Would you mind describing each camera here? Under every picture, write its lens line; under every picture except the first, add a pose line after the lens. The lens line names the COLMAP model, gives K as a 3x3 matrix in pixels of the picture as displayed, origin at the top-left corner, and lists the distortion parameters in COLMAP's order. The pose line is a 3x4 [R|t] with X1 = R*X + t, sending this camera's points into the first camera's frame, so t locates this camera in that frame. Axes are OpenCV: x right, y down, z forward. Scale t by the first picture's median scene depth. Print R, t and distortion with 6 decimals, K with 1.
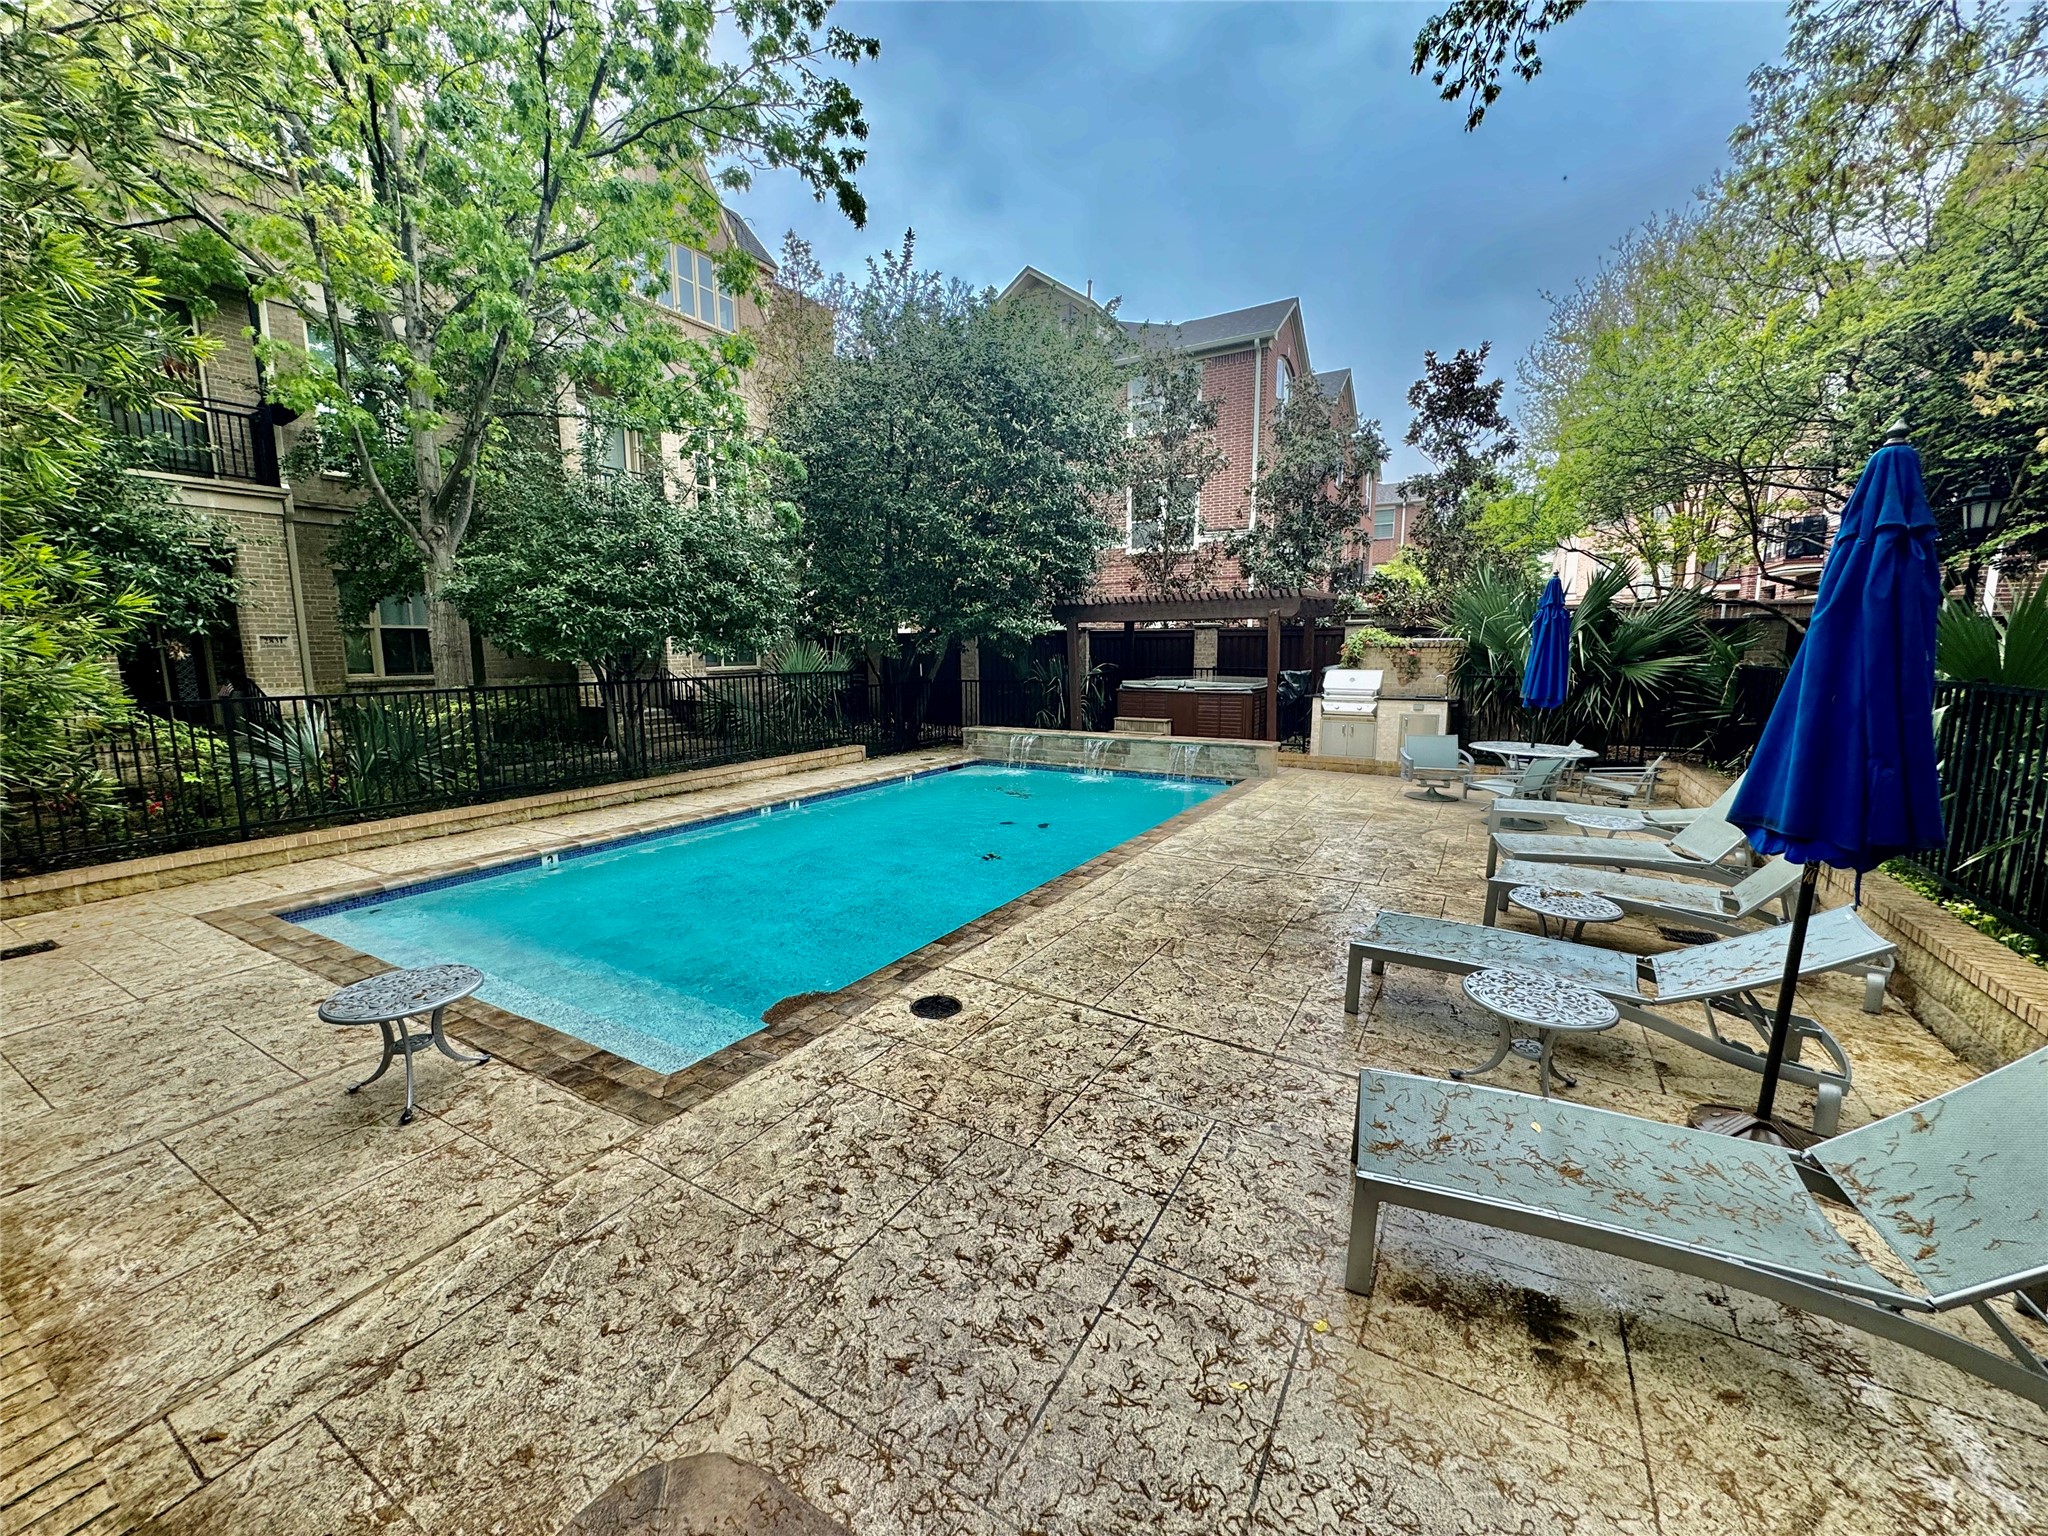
lens RADIAL K [[820.4, 0, 1024.0], [0, 820.4, 768.0], [0, 0, 1]] dist [0.001875, 0.000356]
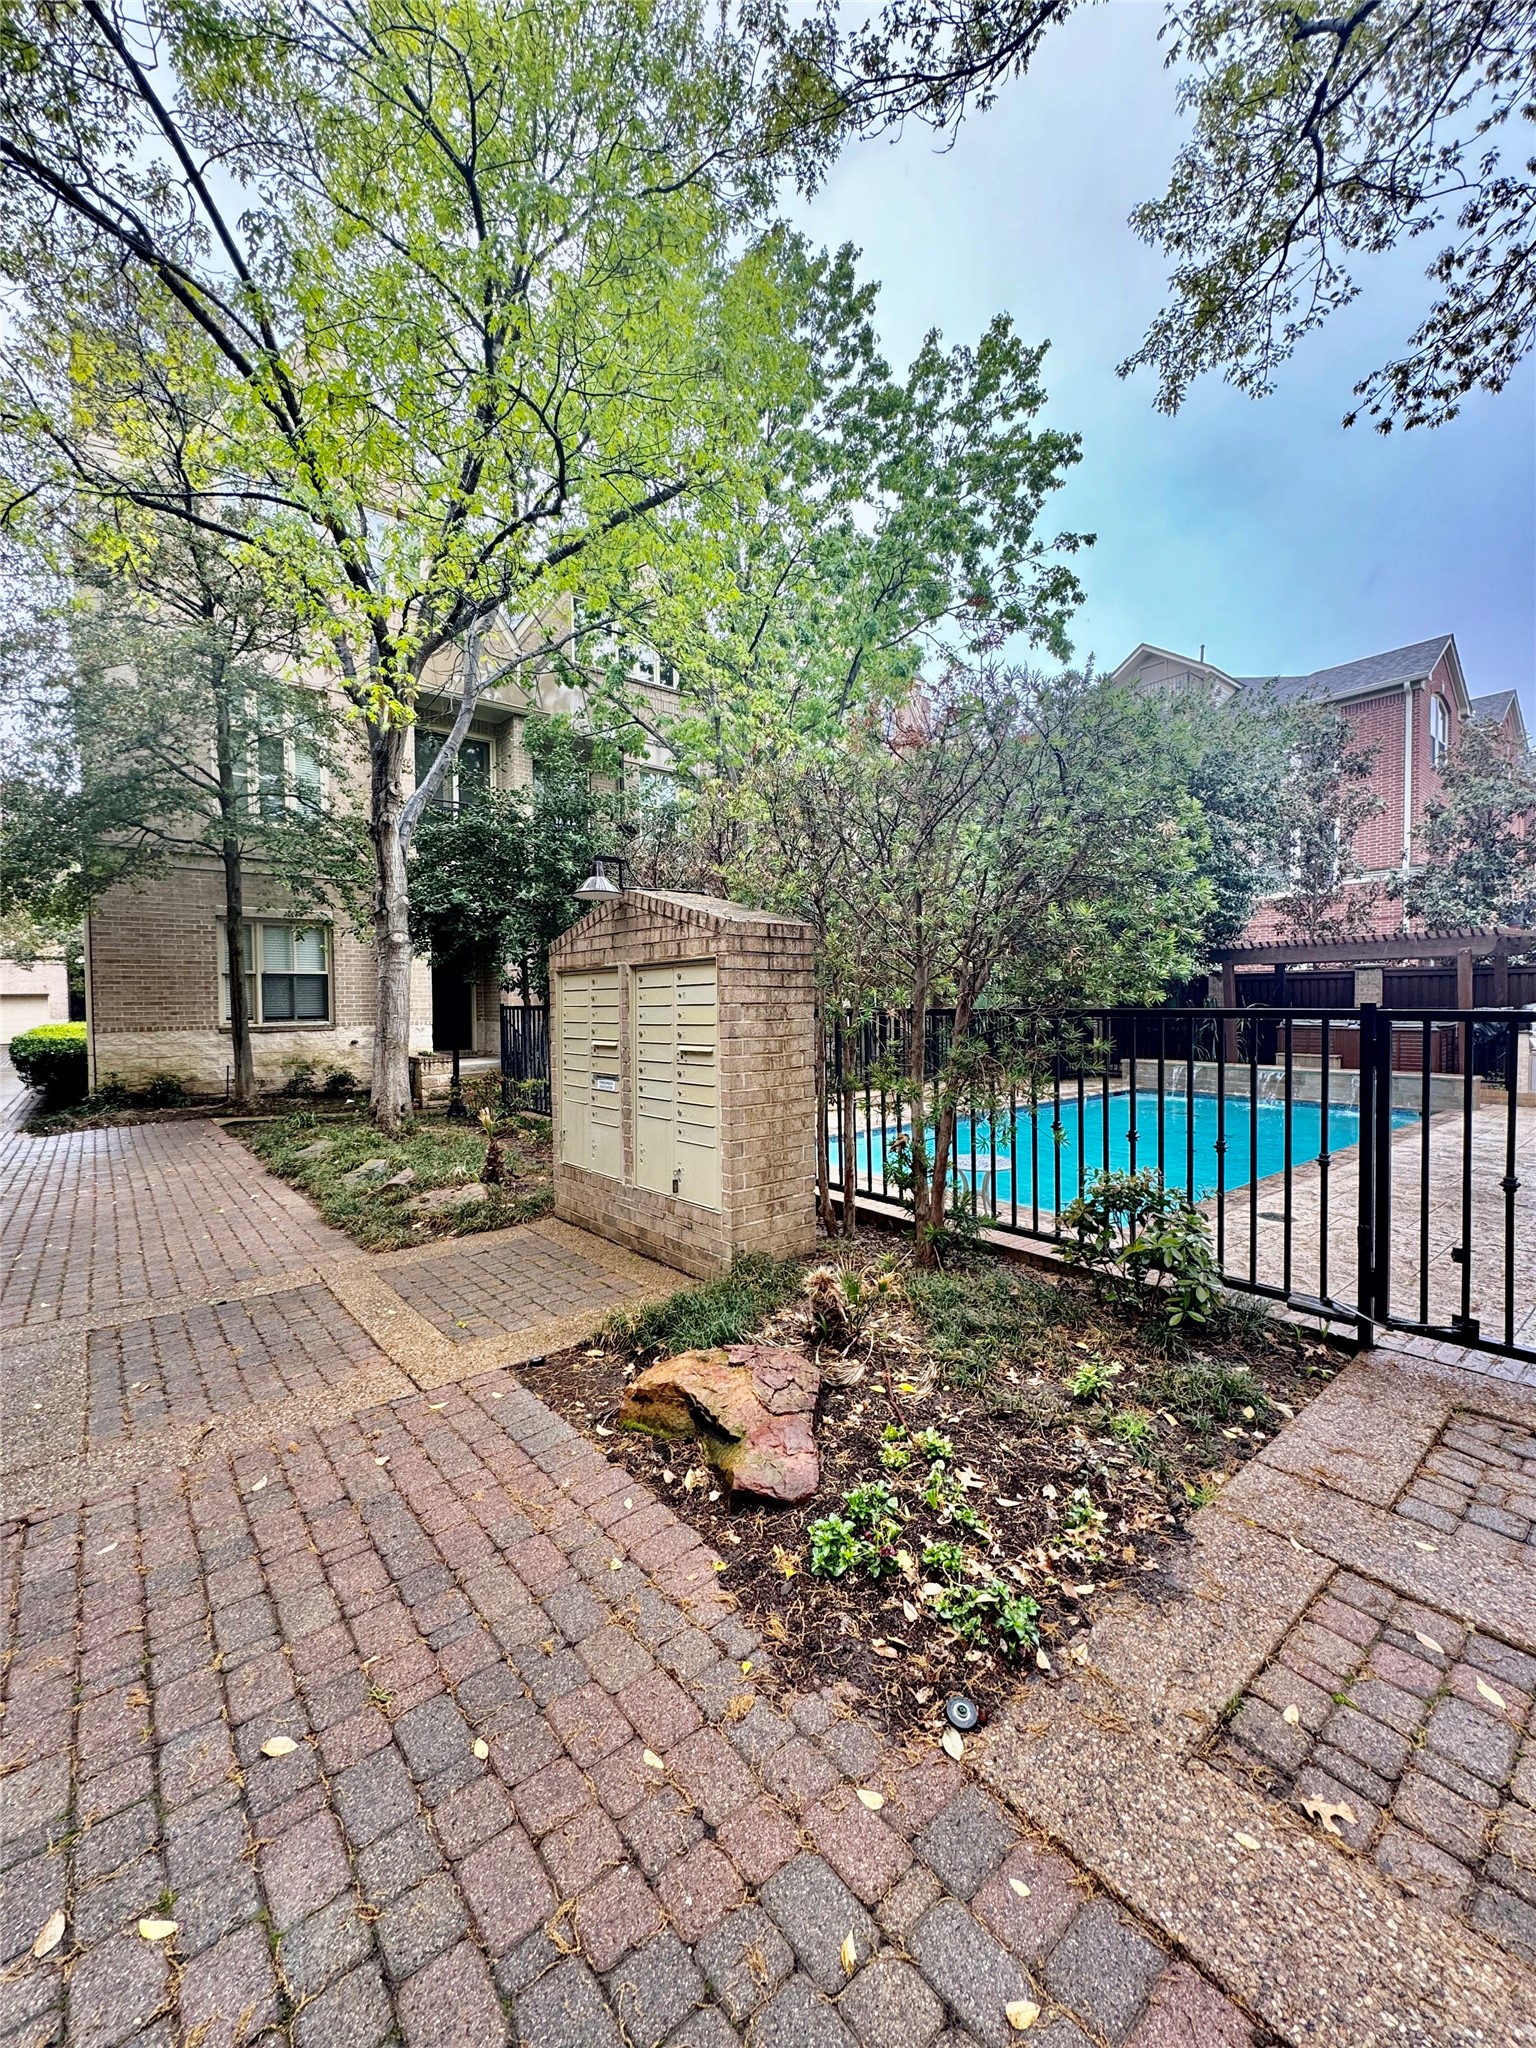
lens RADIAL K [[820.4, 0, 757.7], [0, 820.4, 1031.6], [0, 0, 1]] dist [0.001875, 0.000356]
pose [[0.936057, 0.008190, -0.351753, -0.125096], [-0.046179, 0.993941, -0.099745, 0.042107], [0.348805, 0.109611, 0.930764, -0.195080]]
